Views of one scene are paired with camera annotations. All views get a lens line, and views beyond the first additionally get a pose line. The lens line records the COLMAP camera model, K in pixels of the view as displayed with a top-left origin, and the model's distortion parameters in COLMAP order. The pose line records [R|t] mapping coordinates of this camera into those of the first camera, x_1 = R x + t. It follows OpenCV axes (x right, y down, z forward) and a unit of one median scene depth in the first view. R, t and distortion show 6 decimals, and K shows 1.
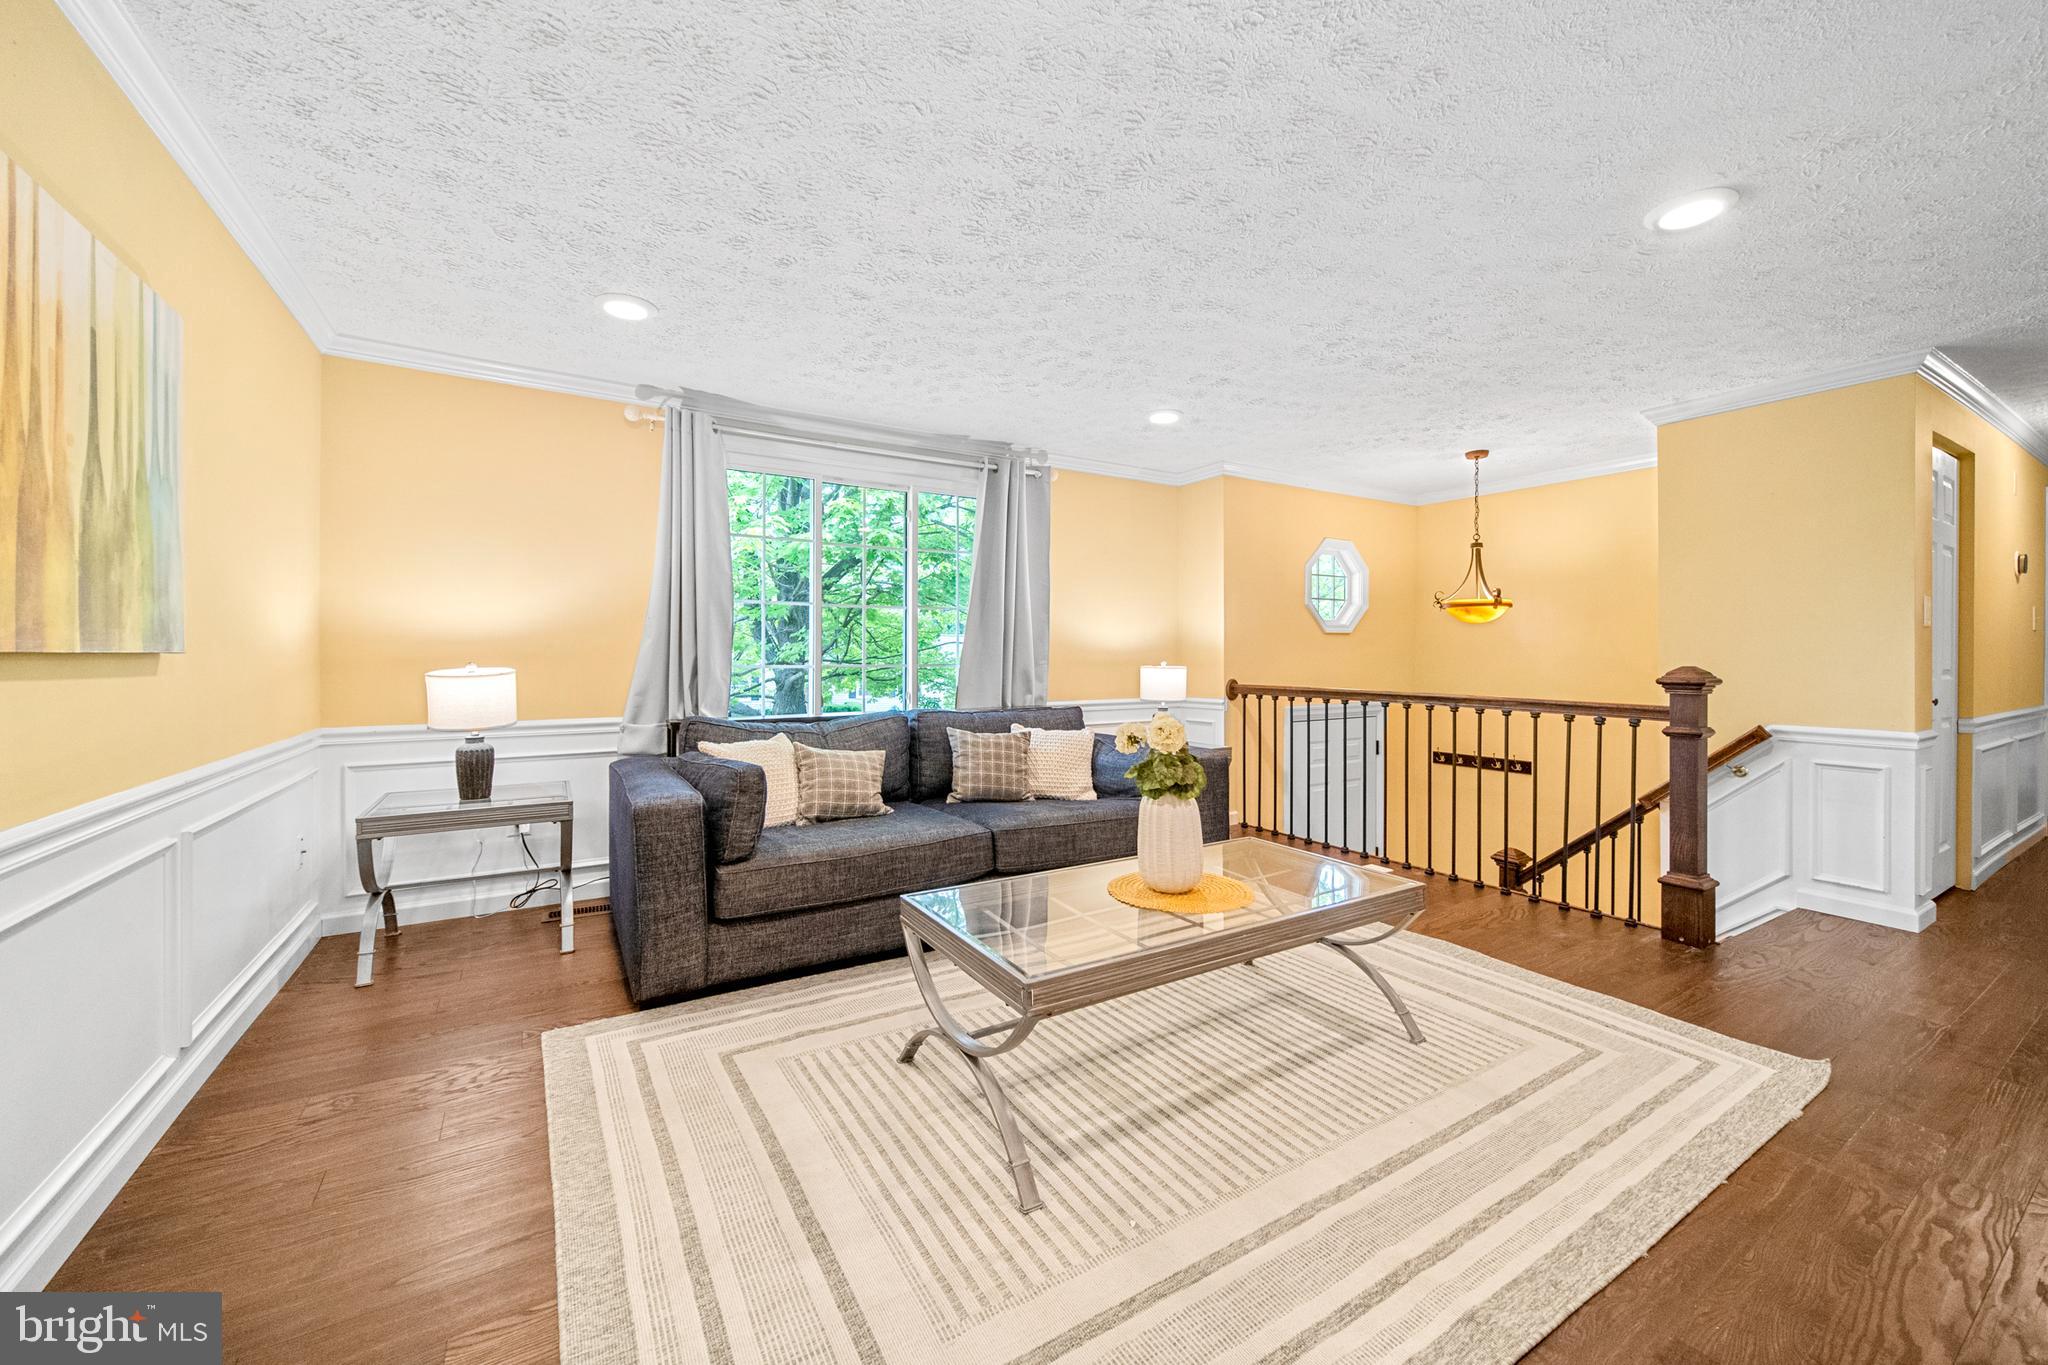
lens RADIAL K [[785.6, 0, 1021.2], [0, 785.6, 657.3], [0, 0, 1]] dist [-0.001222, -0.000017]
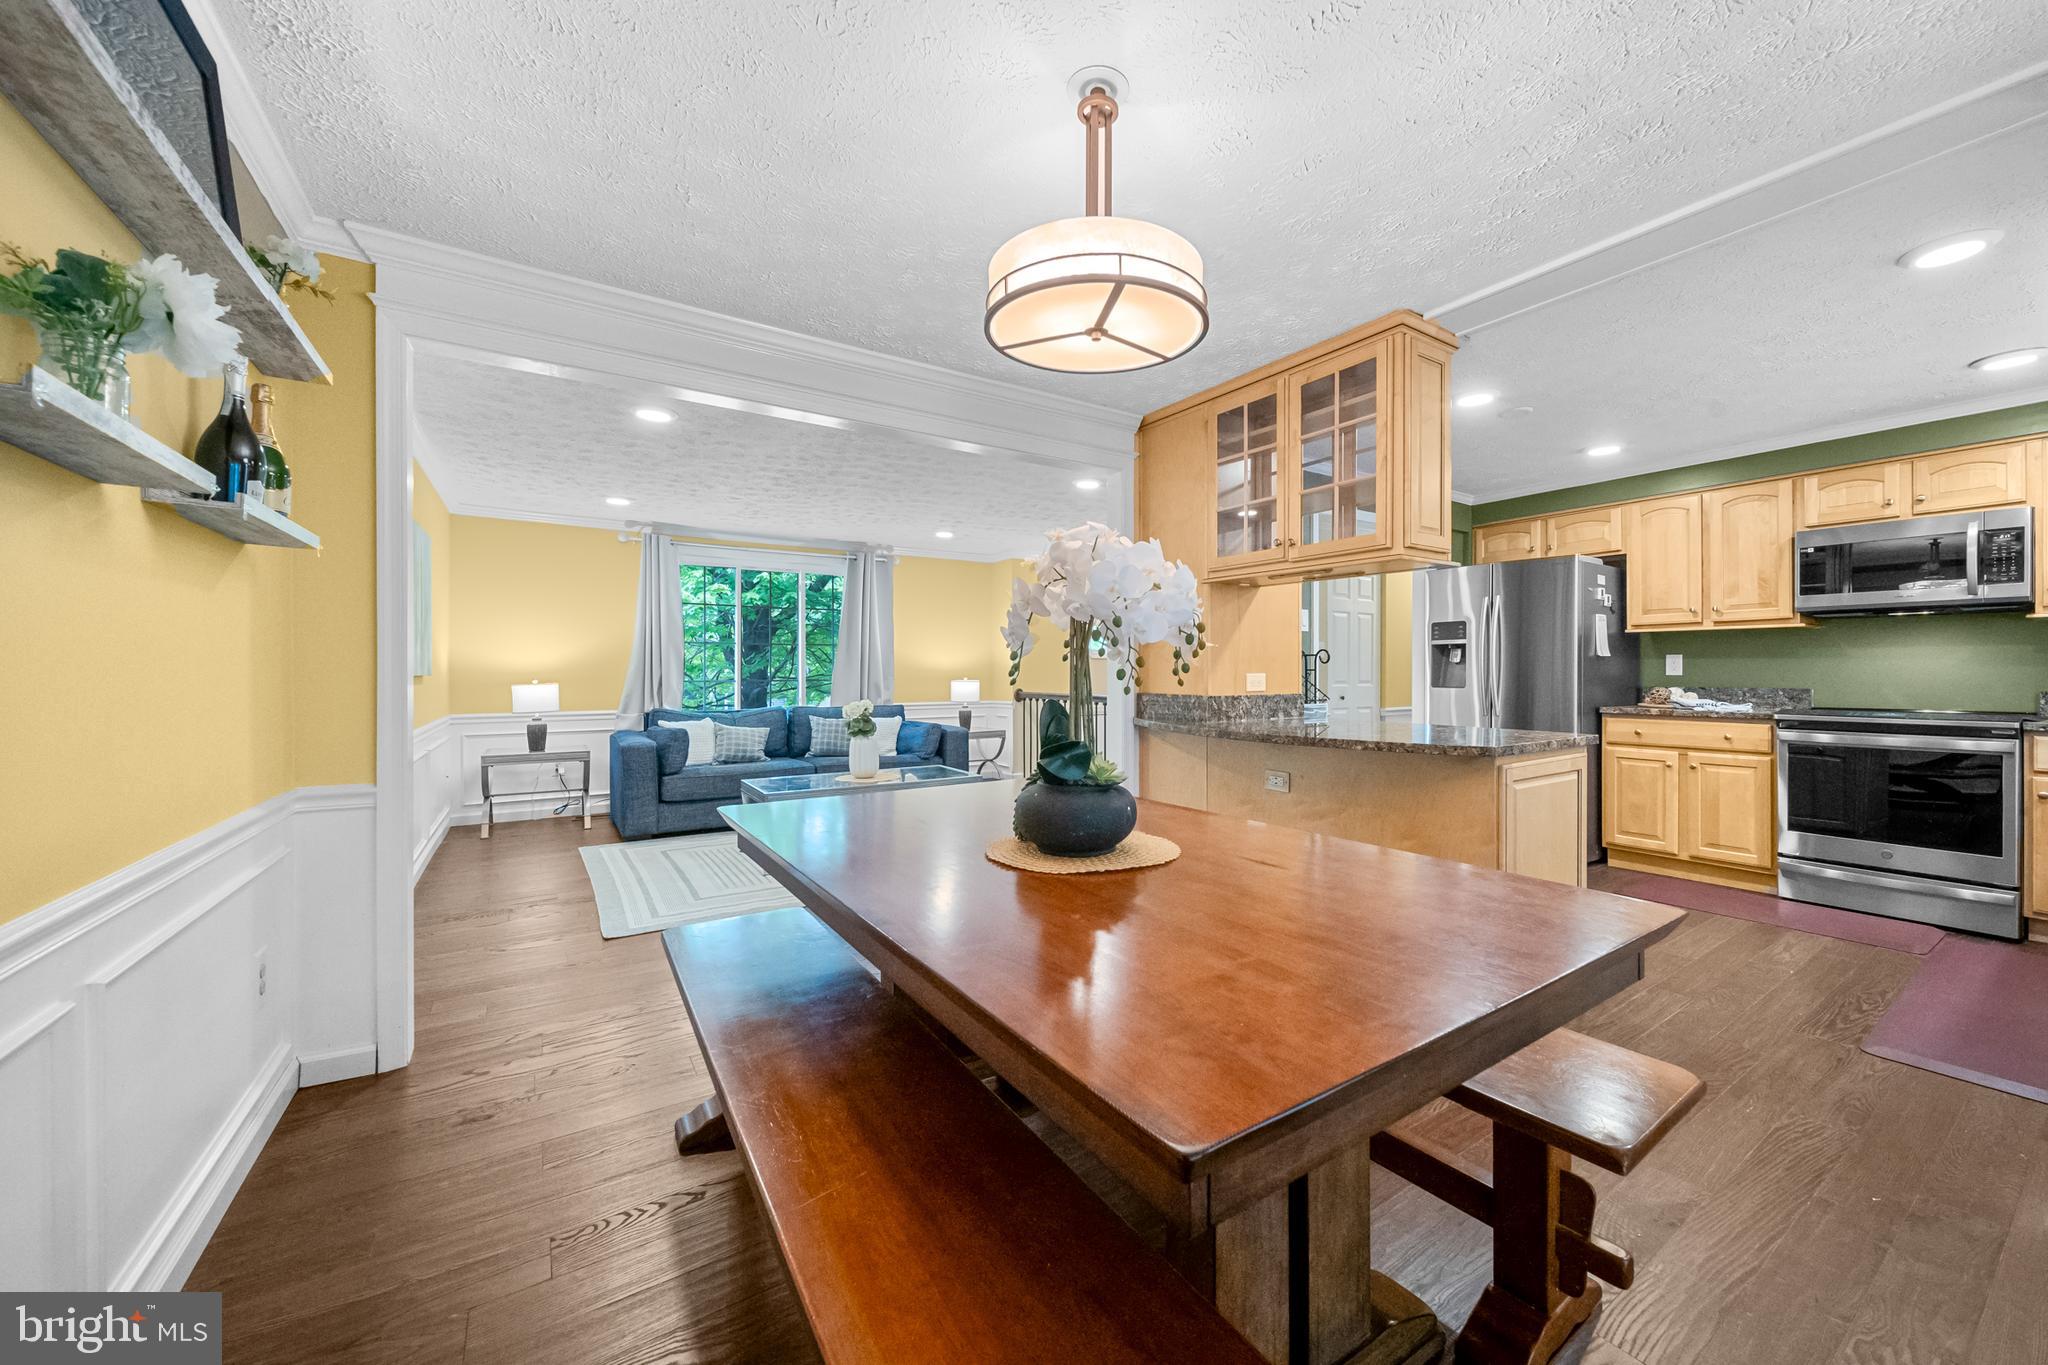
lens RADIAL K [[755.7, 0, 1059.8], [0, 755.7, 674.2], [0, 0, 1]] dist [0.000489, 0.000056]
pose [[0.998474, -0.002322, 0.055171, 0.413064], [0.002228, 0.999996, 0.001749, -0.005019], [-0.055175, -0.001624, 0.998475, -0.792135]]
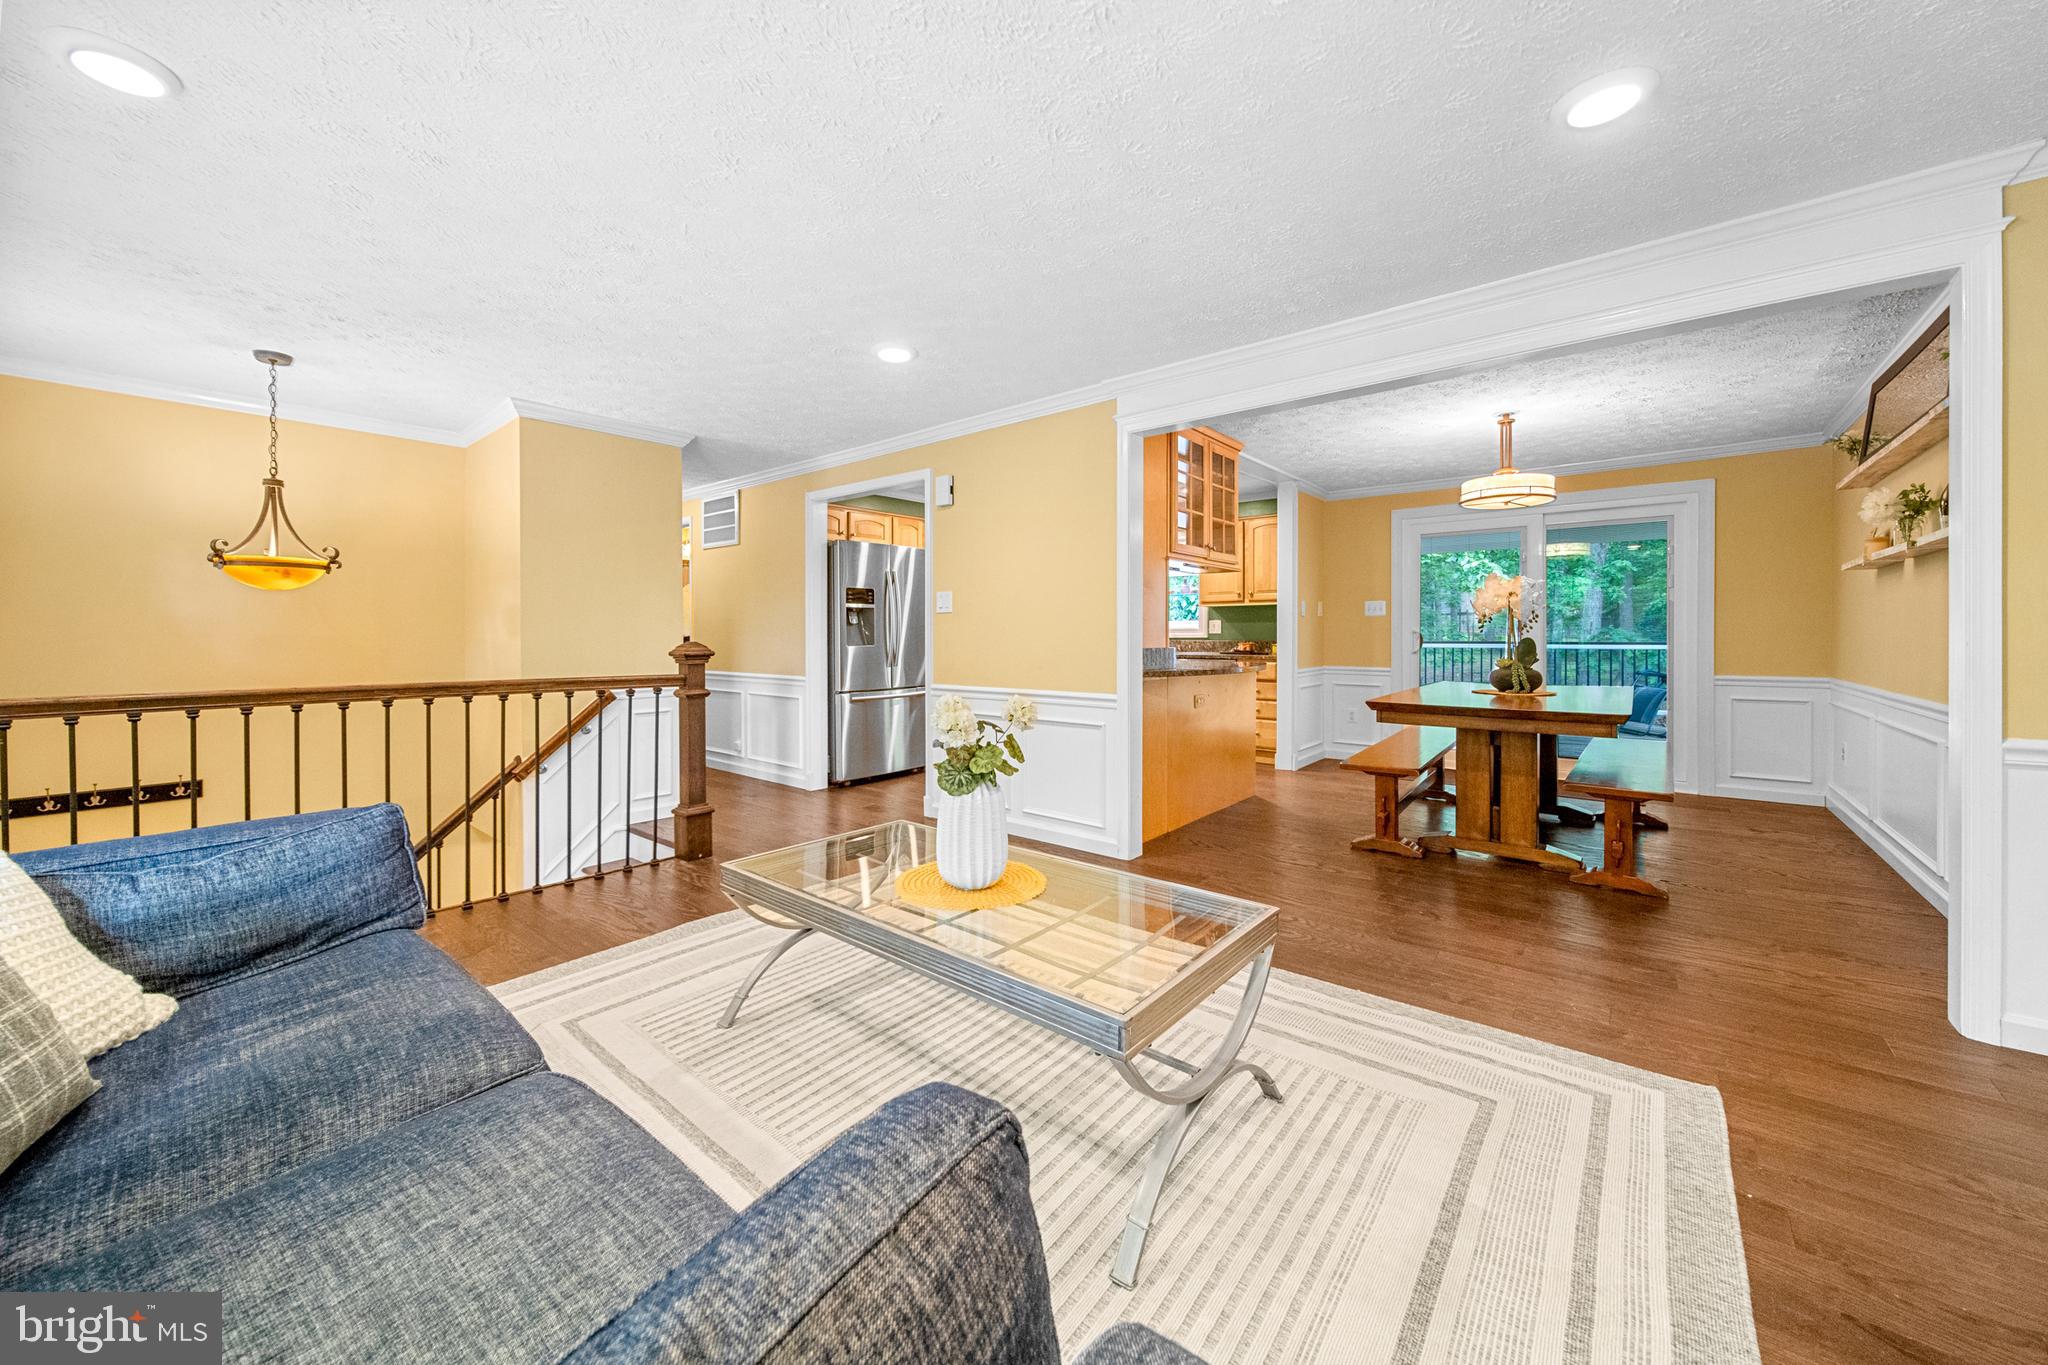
lens RADIAL K [[747.6, 0, 1030.0], [0, 747.6, 634.6], [0, 0, 1]] dist [0.010536, 0.000048]
pose [[-0.335879, -0.002200, 0.941903, -0.445261], [0.003289, 0.999988, 0.003508, -0.002294], [-0.941899, 0.004276, -0.335868, 0.823670]]
